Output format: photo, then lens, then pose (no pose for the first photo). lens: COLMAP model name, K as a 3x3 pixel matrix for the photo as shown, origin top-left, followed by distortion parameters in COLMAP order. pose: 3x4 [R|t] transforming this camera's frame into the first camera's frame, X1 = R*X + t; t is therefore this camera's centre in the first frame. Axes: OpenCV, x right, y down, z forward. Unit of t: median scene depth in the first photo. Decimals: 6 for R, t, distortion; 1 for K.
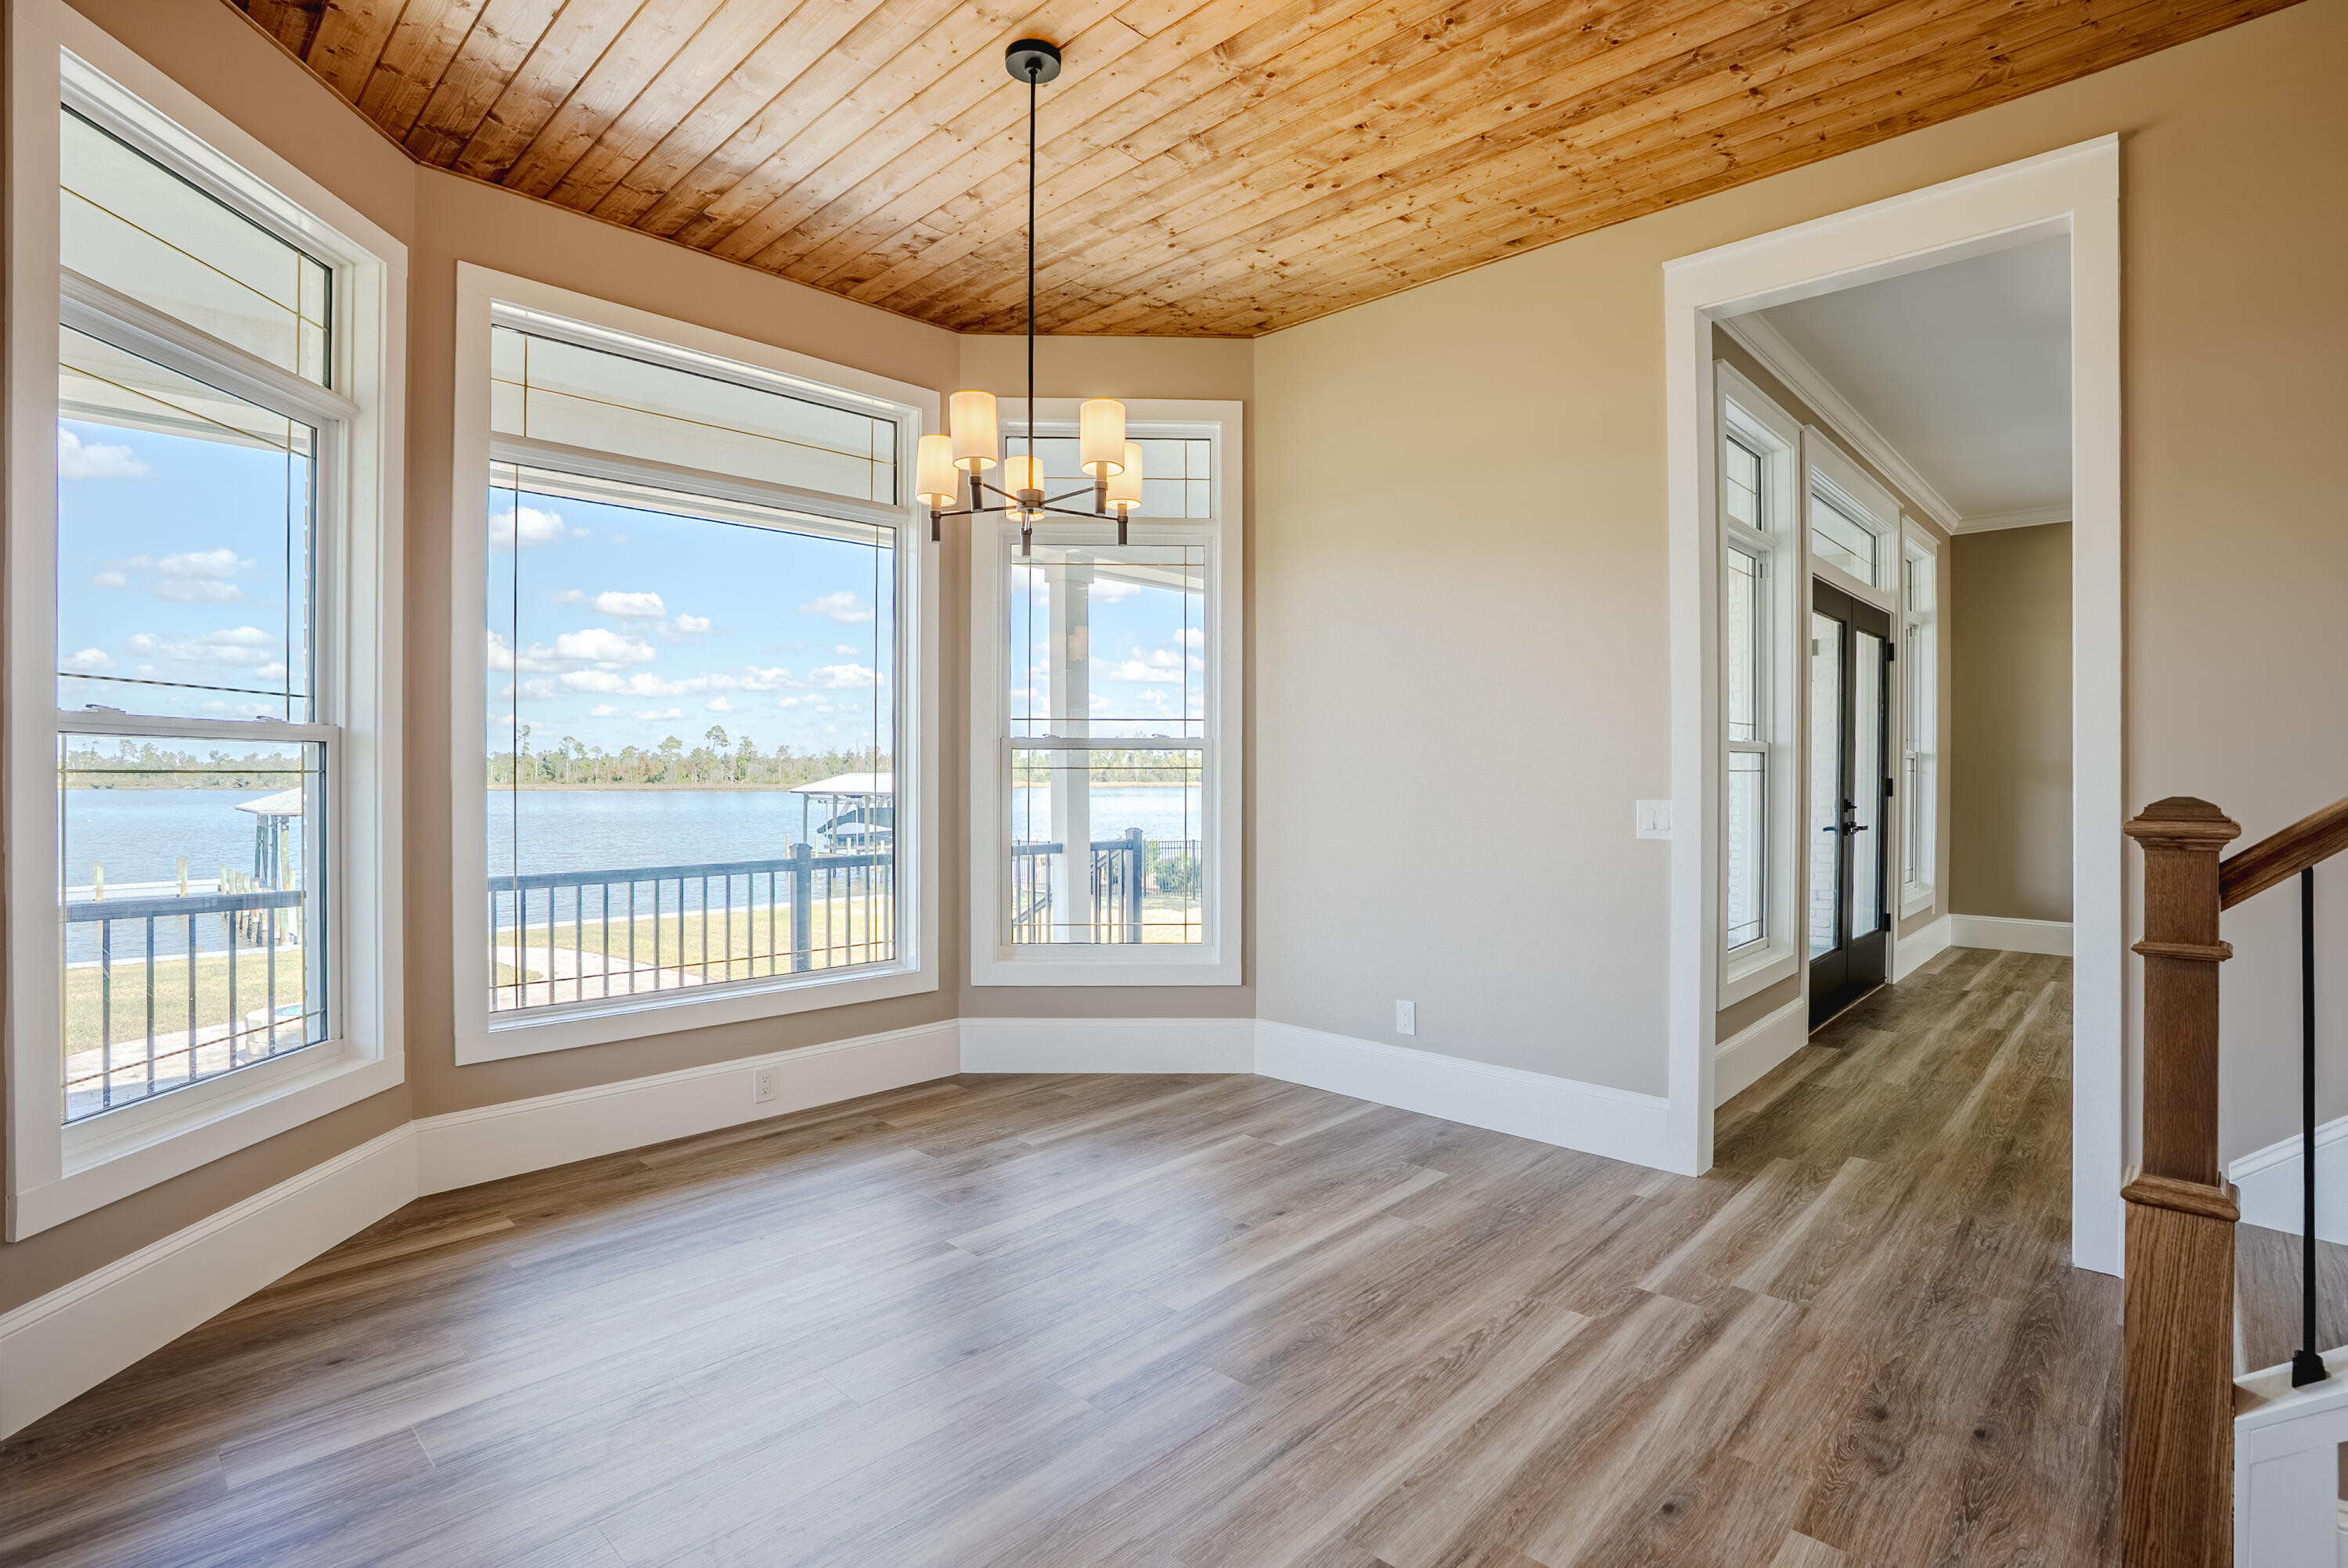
lens RADIAL K [[1061.8, 0, 1124.7], [0, 1061.8, 767.3], [0, 0, 1]] dist [0.000715, -0.000139]
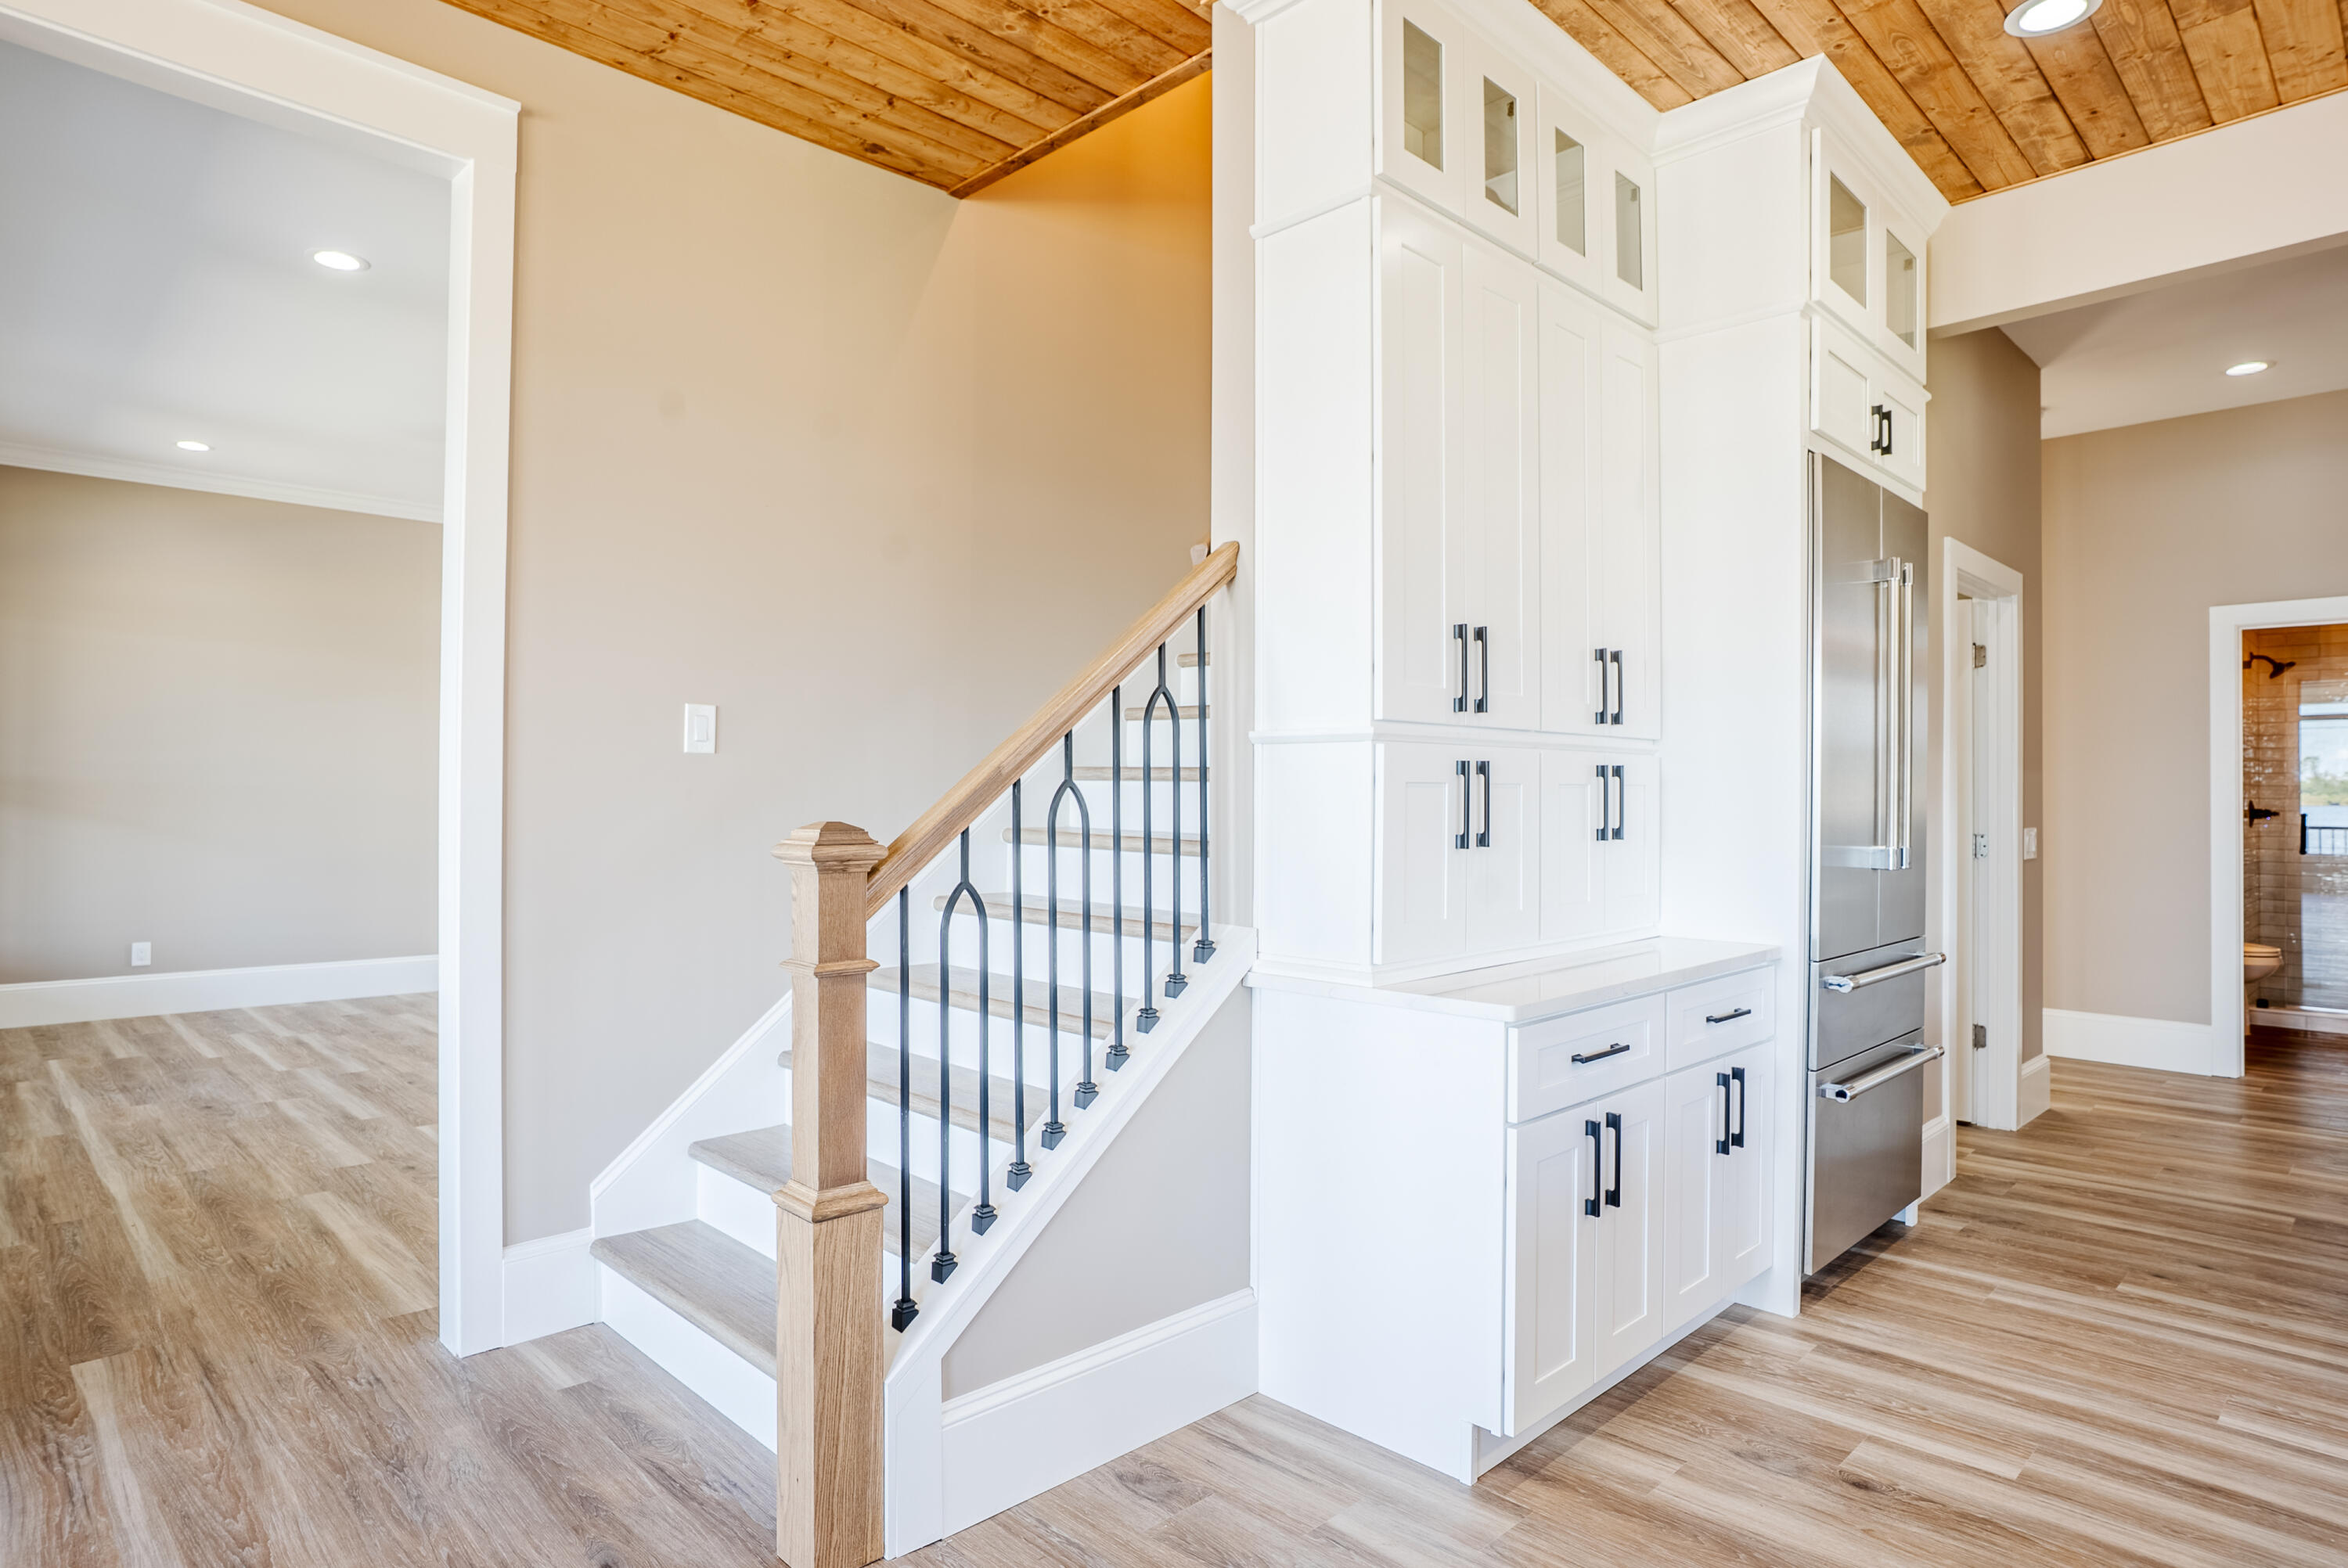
lens RADIAL K [[1299.2, 0, 1174.2], [0, 1299.2, 800.3], [0, 0, 1]] dist [-0.001778, 0.001447]
pose [[0.024152, -0.000681, 0.999708, -0.145894], [-0.006760, 0.999977, 0.000845, 0.001509], [-0.999685, -0.006778, 0.024147, 0.327579]]
